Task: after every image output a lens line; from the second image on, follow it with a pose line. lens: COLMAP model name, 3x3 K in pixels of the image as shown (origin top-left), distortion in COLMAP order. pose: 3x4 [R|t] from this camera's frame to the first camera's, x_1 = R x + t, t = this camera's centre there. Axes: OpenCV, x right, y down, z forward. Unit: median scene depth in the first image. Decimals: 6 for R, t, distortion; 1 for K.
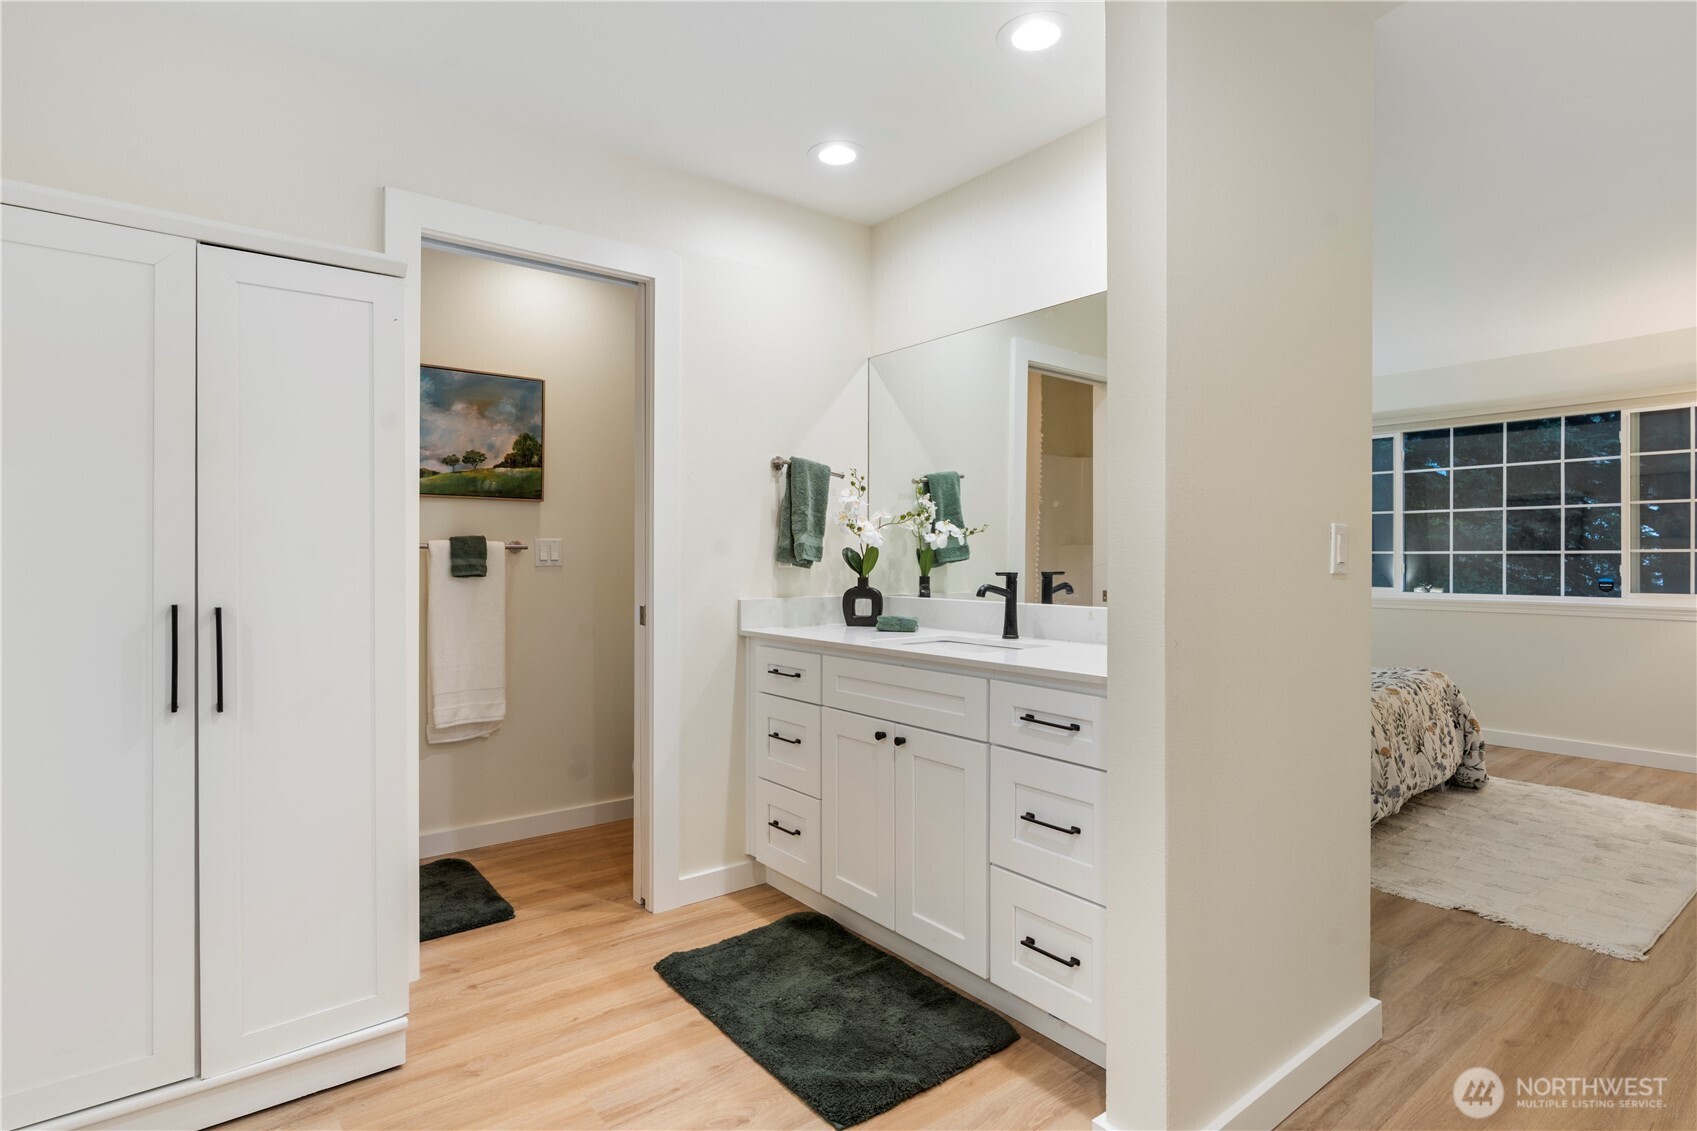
lens RADIAL K [[862.0, 0, 848.6], [0, 862.0, 544.9], [0, 0, 1]] dist [0.000490, -0.000094]
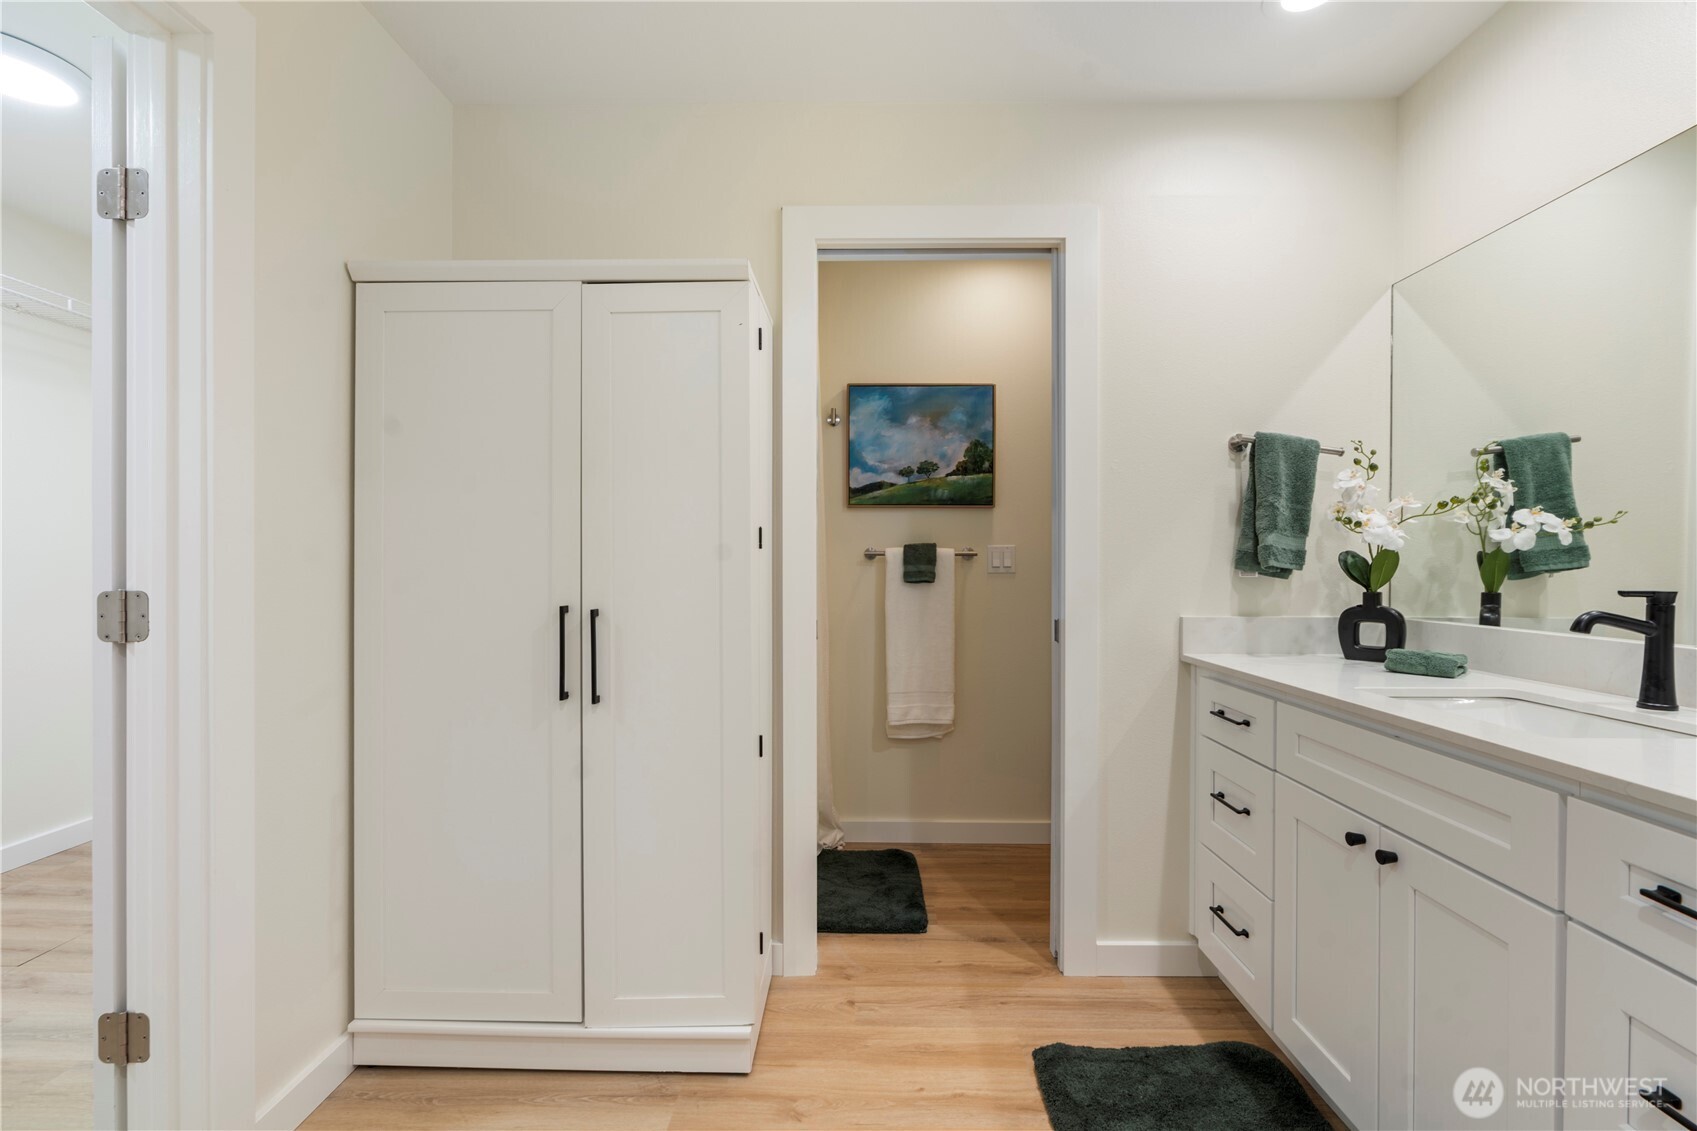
lens RADIAL K [[766.5, 0, 848.5], [0, 766.5, 565.5], [0, 0, 1]] dist [-0.003507, 0.000749]
pose [[0.777501, 0.001728, -0.628879, 0.079438], [0.009179, 0.999859, 0.014096, 0.002661], [0.628814, -0.016733, 0.777376, 0.244186]]
